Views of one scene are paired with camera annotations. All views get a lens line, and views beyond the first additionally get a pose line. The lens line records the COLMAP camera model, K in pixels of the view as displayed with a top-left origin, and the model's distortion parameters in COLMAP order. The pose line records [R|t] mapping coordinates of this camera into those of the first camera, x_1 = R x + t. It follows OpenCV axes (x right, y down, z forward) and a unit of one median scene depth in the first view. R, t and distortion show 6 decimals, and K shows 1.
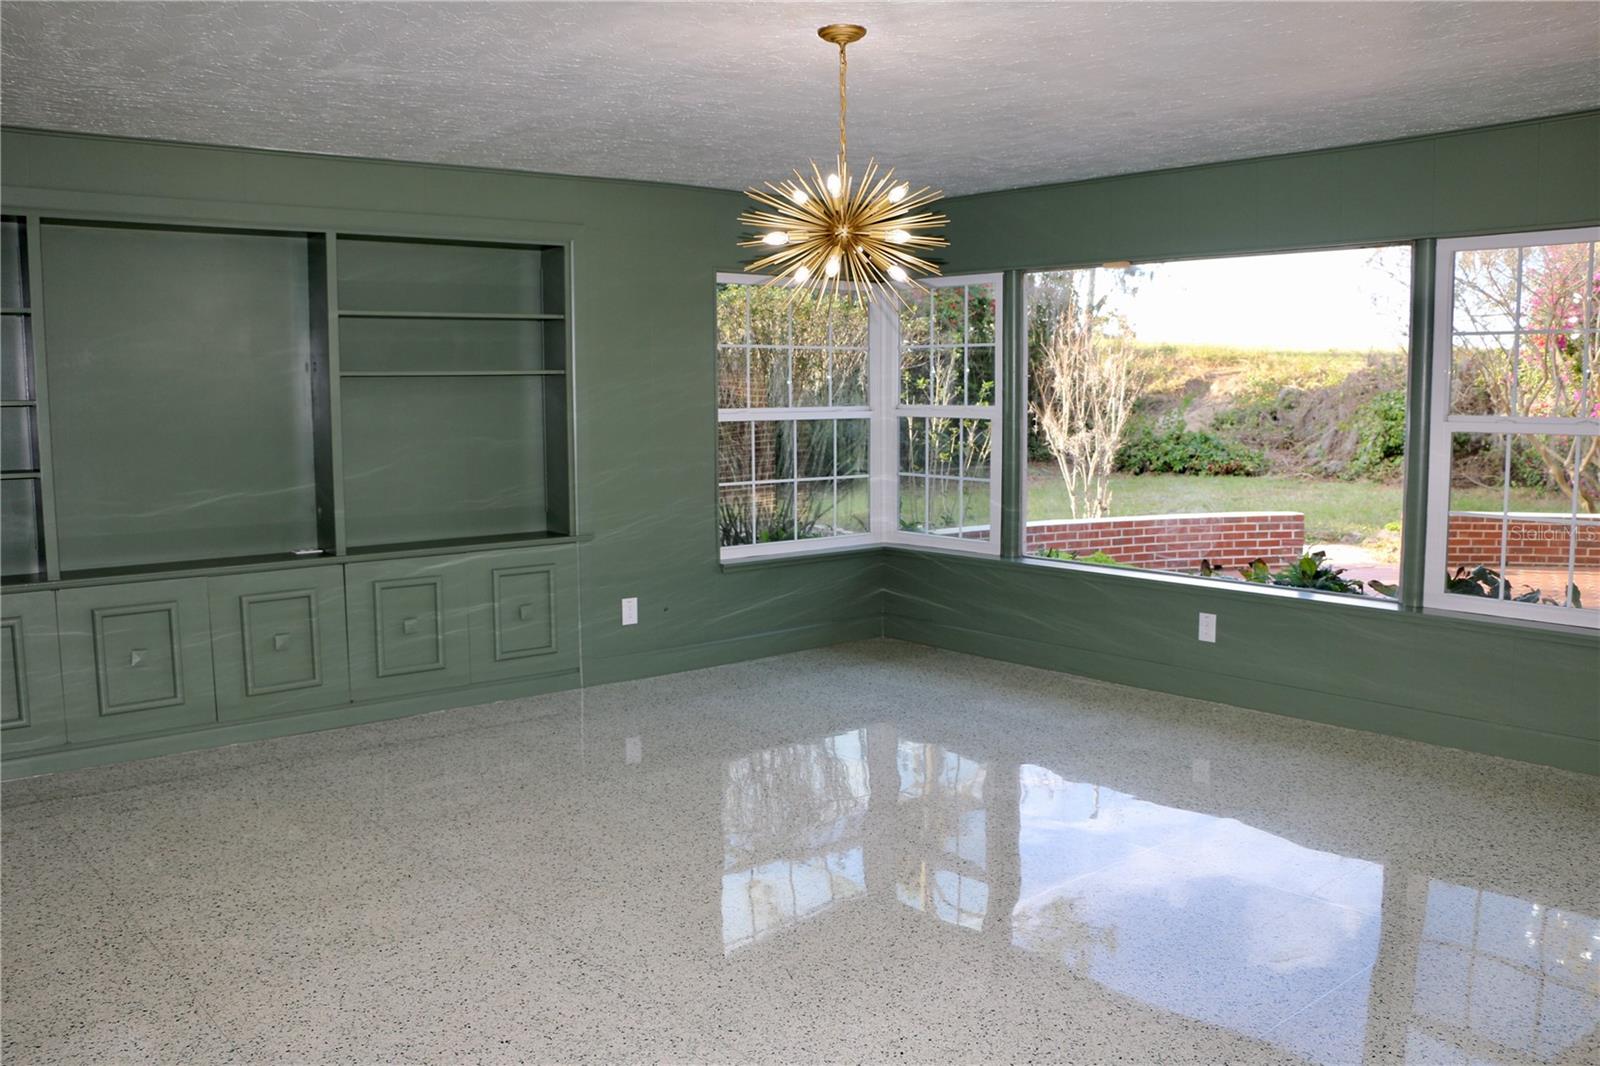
lens RADIAL K [[1328.5, 0, 770.4], [0, 1328.5, 541.3], [0, 0, 1]] dist [-0.186809, 0.150442]
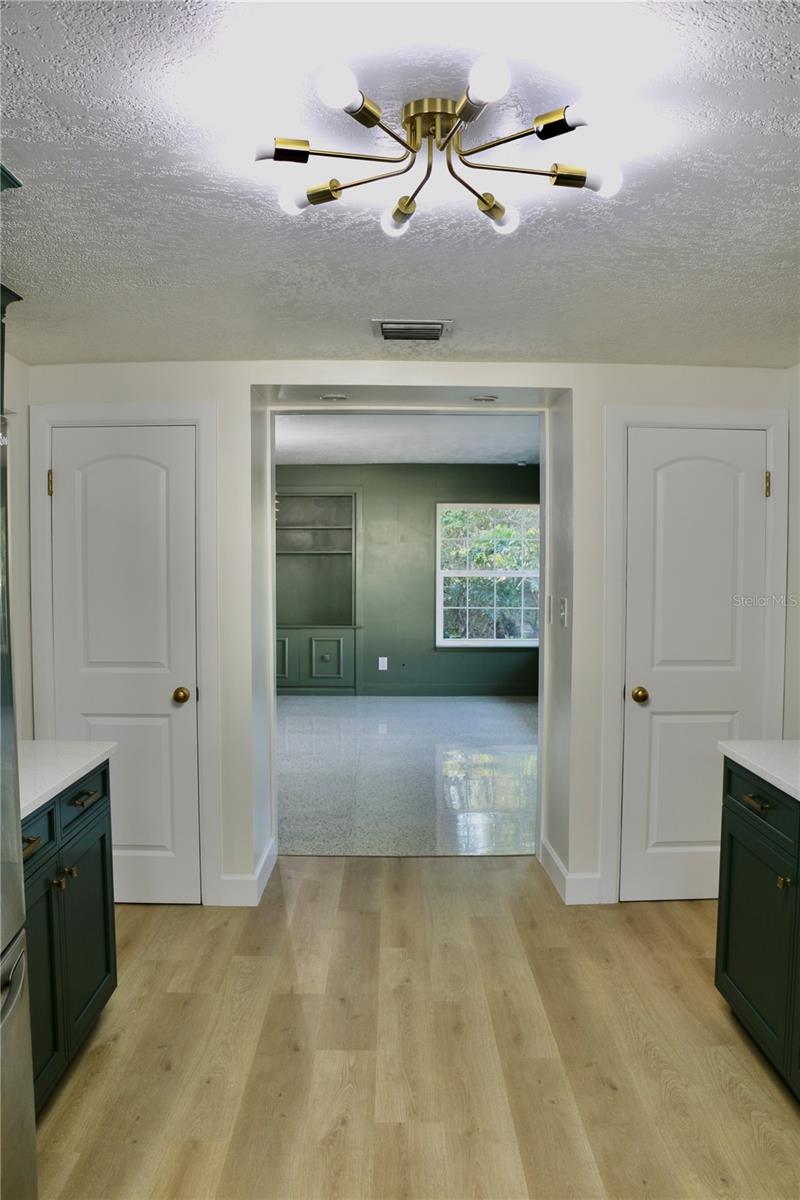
lens RADIAL K [[985.5, 0, 400.0], [0, 985.5, 600.0], [0, 0, 1]] dist [-0.184098, 0.151942]
pose [[0.779664, 0.035538, -0.625188, 0.935270], [-0.080411, 0.995805, -0.043675, 0.018808], [0.621013, 0.084324, 0.779251, -0.239335]]
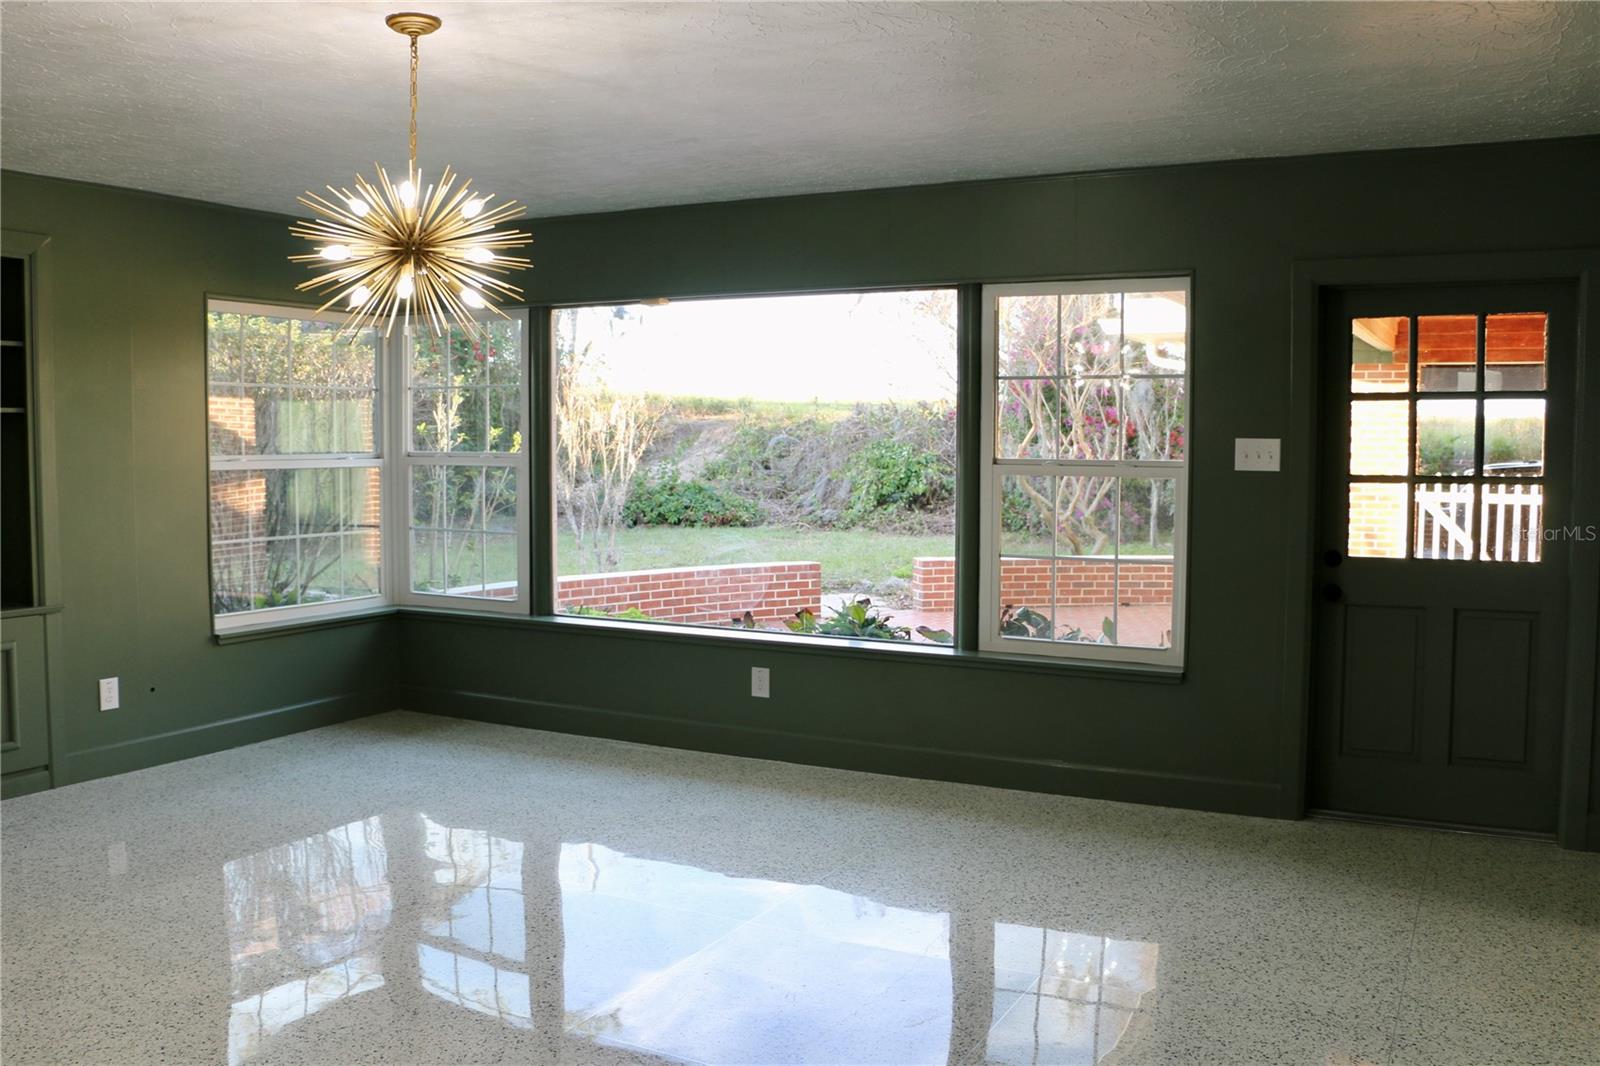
lens RADIAL K [[1413.5, 0, 771.5], [0, 1413.5, 534.1], [0, 0, 1]] dist [-0.186894, 0.169379]
pose [[0.926131, -0.014051, 0.376941, -0.042266], [0.032165, 0.998608, -0.041806, 0.001212], [-0.375829, 0.050842, 0.925293, 0.034127]]
